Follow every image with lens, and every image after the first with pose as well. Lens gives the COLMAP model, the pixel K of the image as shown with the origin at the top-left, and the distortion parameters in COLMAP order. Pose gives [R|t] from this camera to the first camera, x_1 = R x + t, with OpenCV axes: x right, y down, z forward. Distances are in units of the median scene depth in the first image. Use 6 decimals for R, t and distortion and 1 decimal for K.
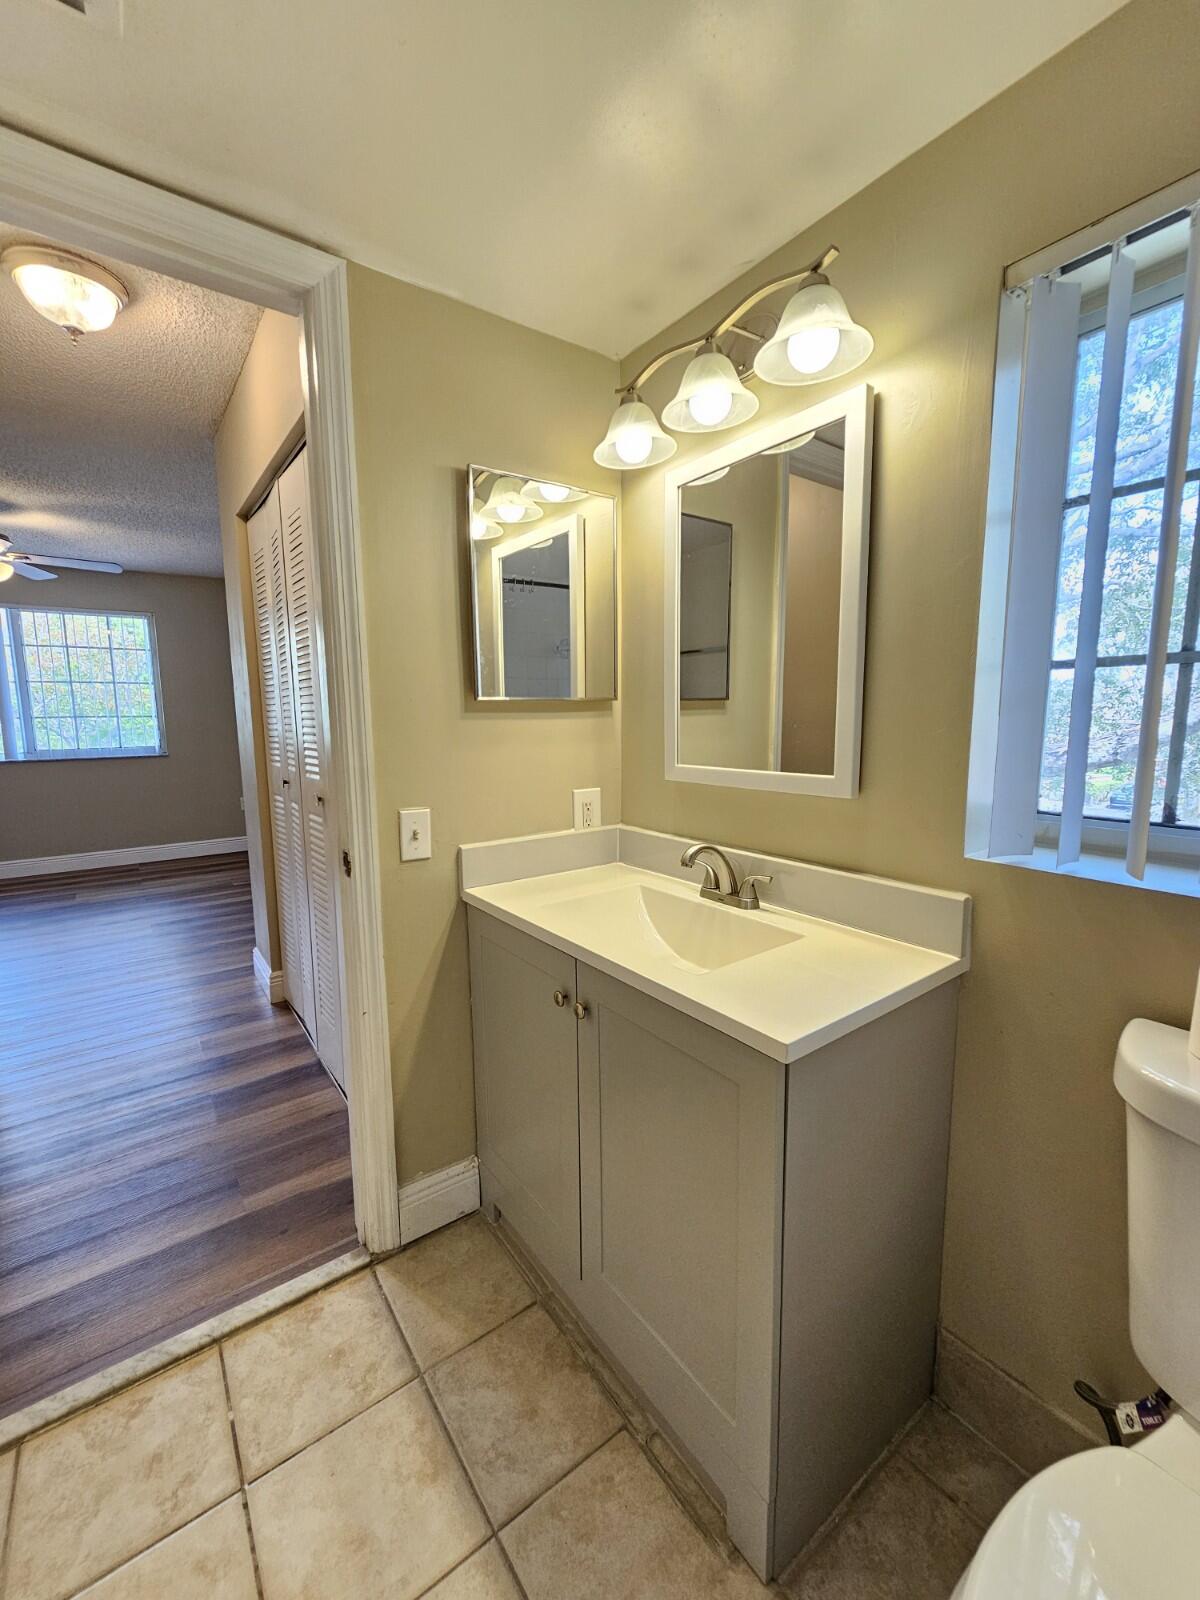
lens RADIAL K [[662.2, 0, 601.0], [0, 662.2, 795.3], [0, 0, 1]] dist [-0.002358, -0.000204]
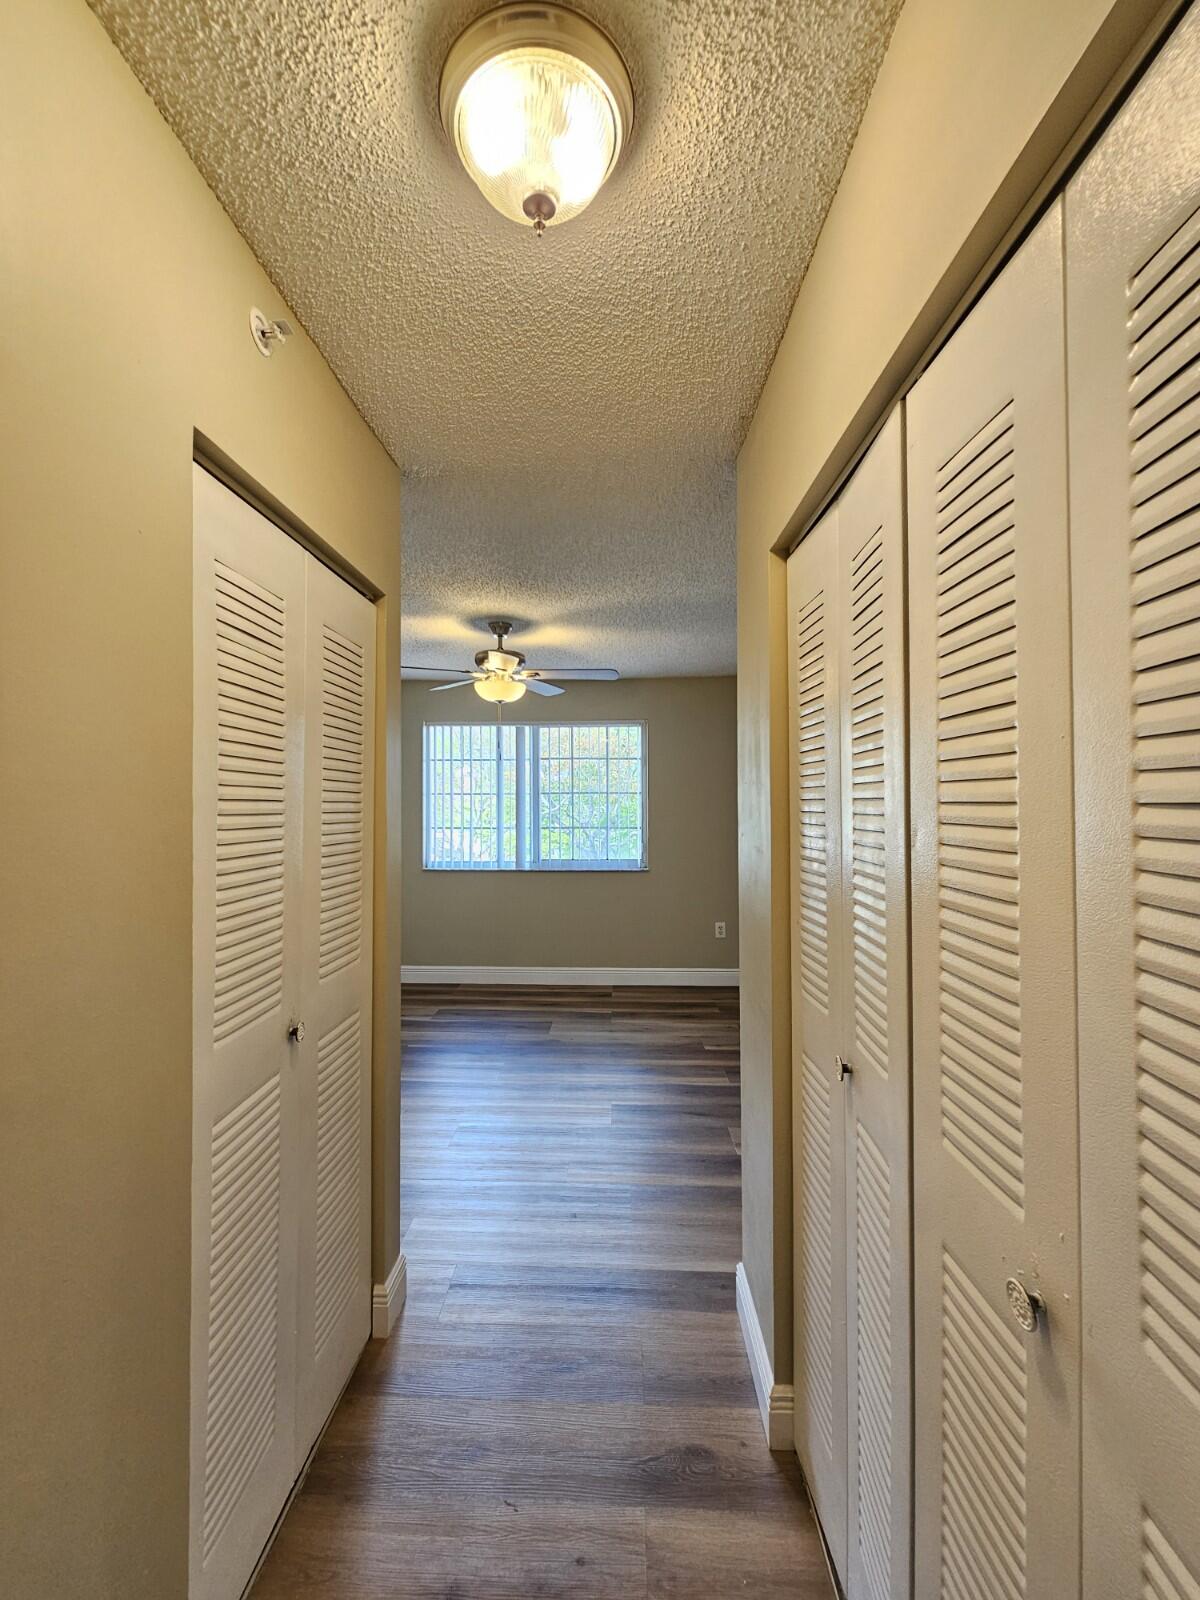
lens RADIAL K [[662.2, 0, 596.5], [0, 662.2, 801.8], [0, 0, 1]] dist [-0.002358, -0.000204]
pose [[0.788050, 0.008844, -0.615548, -0.193638], [-0.082175, 0.992460, -0.090944, -0.087648], [0.610103, 0.122251, 0.782834, 0.297872]]
